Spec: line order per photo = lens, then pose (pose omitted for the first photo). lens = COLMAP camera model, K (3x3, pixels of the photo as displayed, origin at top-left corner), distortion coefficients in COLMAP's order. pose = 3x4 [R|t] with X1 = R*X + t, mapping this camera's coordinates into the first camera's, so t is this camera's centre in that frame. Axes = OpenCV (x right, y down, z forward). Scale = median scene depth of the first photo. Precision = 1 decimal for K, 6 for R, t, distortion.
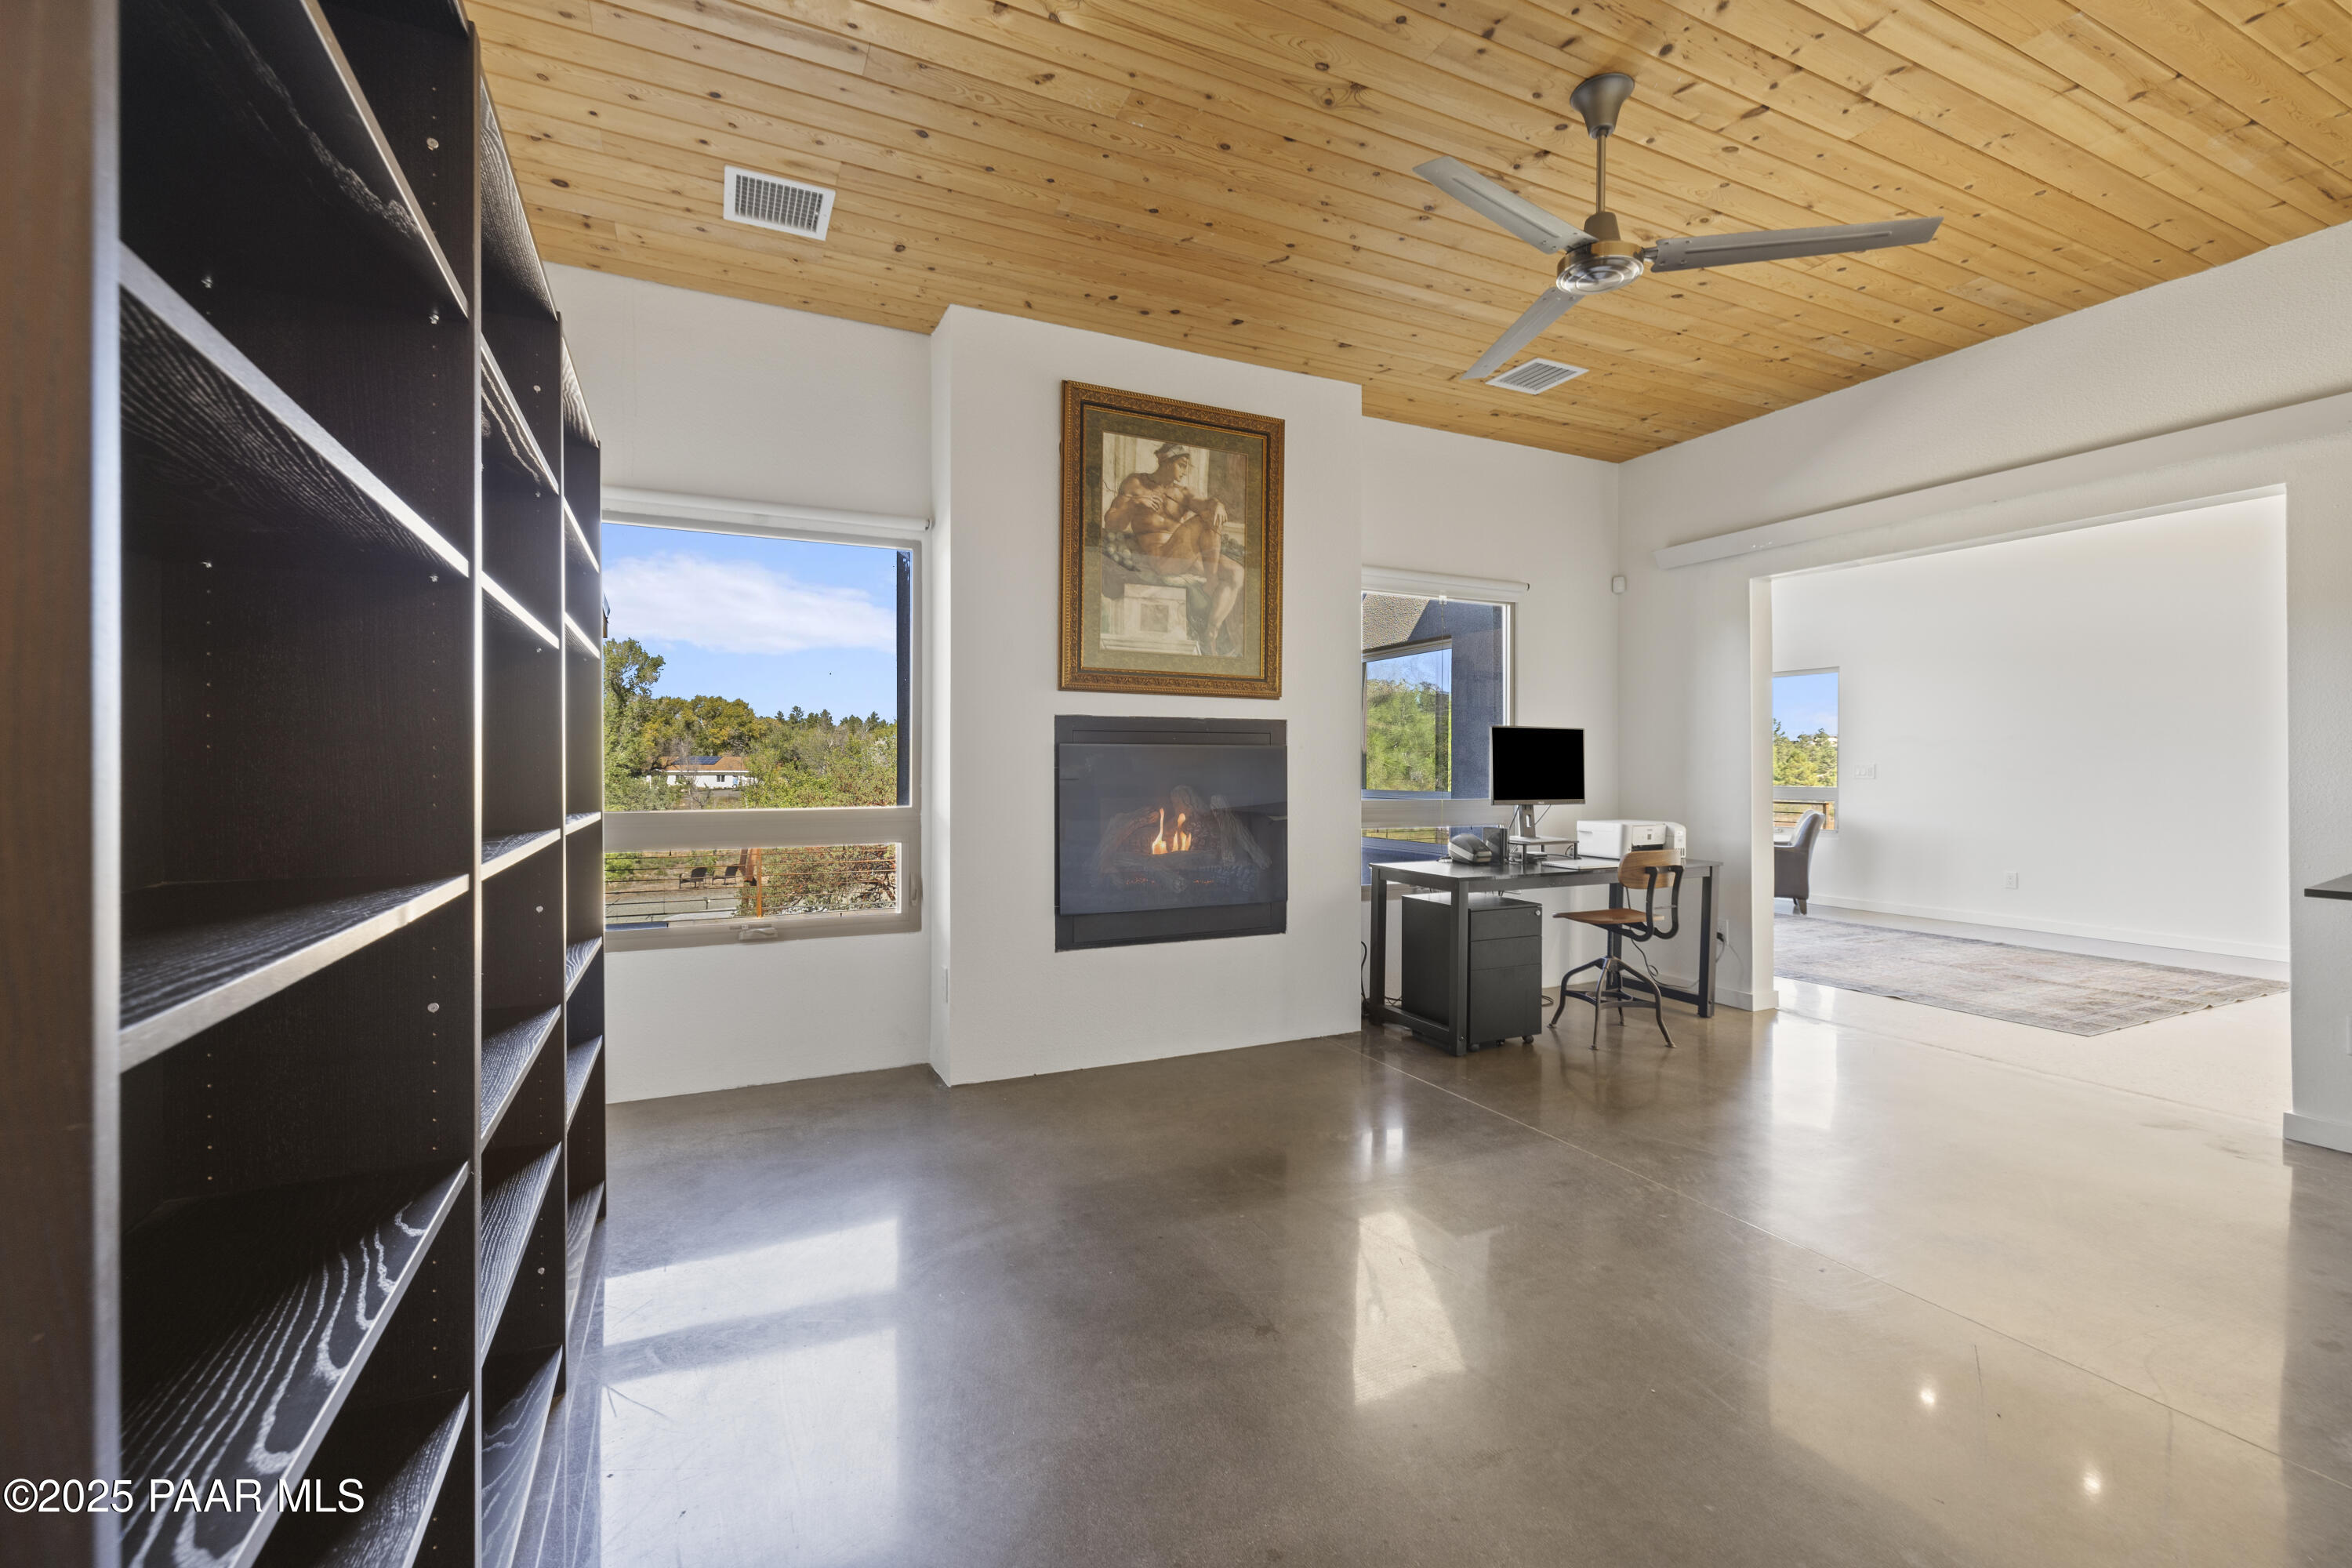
lens RADIAL K [[980.7, 0, 1173.3], [0, 980.7, 776.8], [0, 0, 1]] dist [-0.000965, -0.000773]
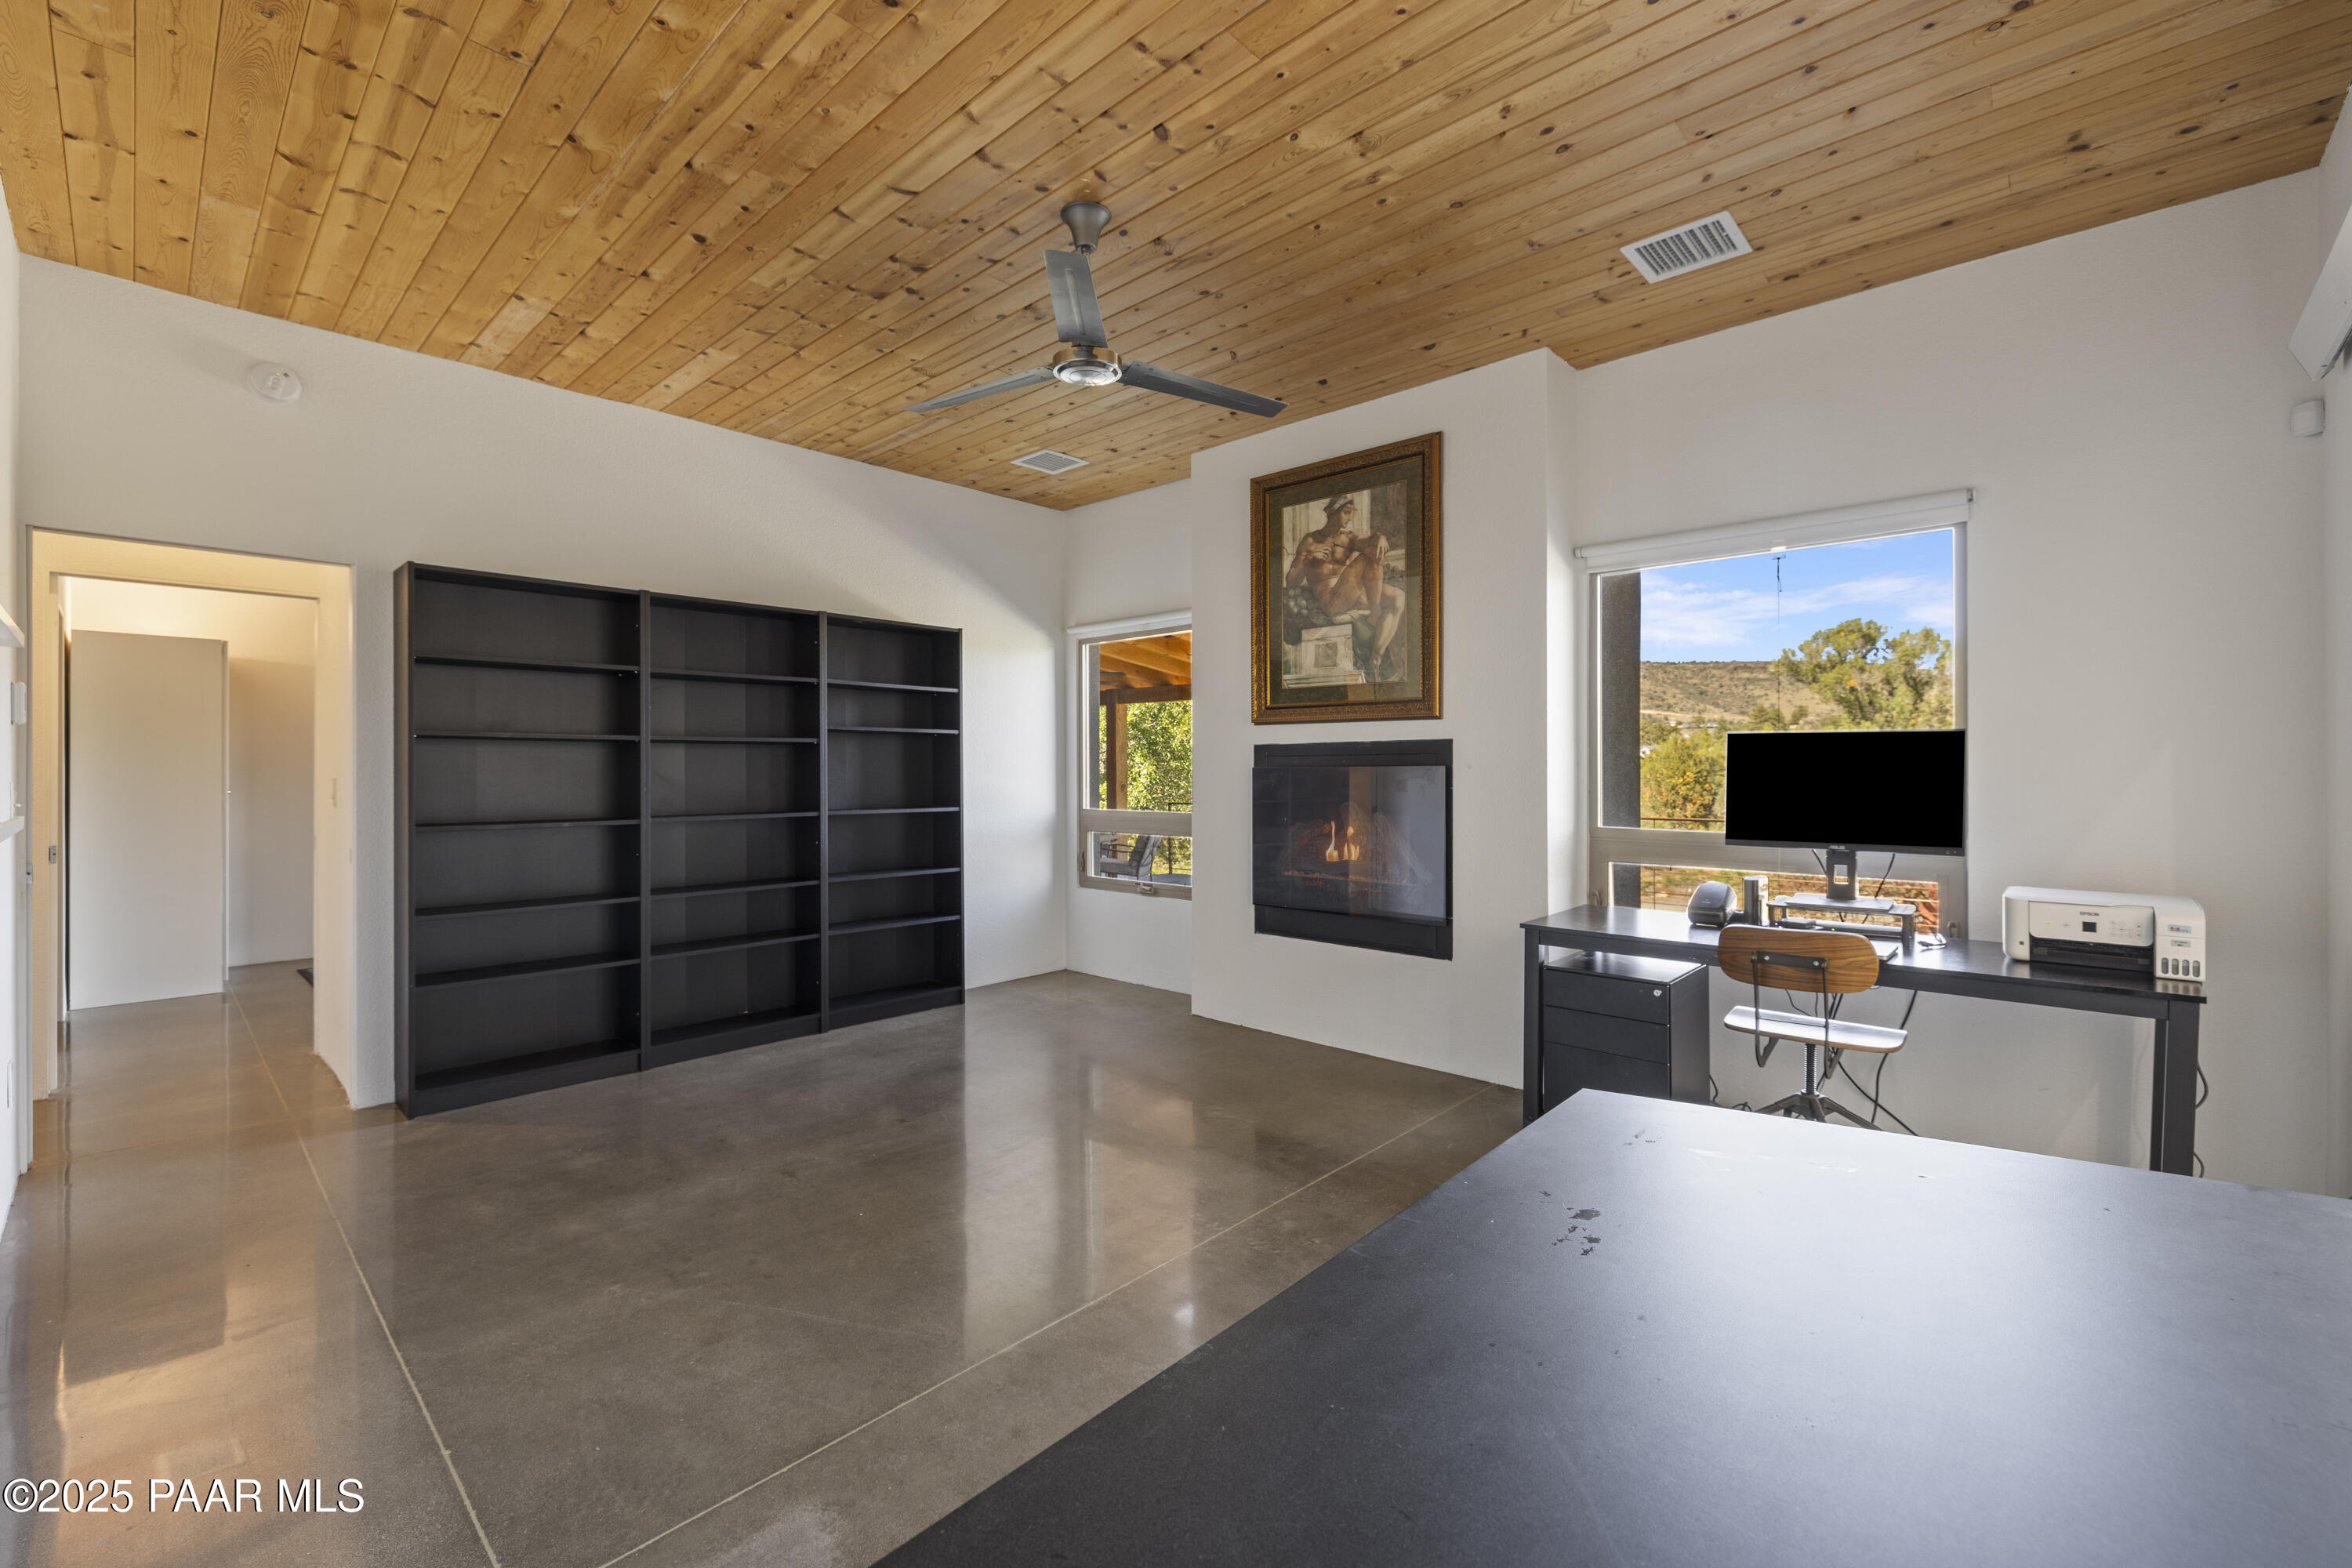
lens RADIAL K [[980.7, 0, 1183.5], [0, 980.7, 776.3], [0, 0, 1]] dist [-0.000965, -0.000773]
pose [[0.371349, 0.011696, -0.928420, 0.970427], [-0.000225, 0.999922, 0.012507, -0.034774], [0.928493, -0.004436, 0.371323, 0.419378]]
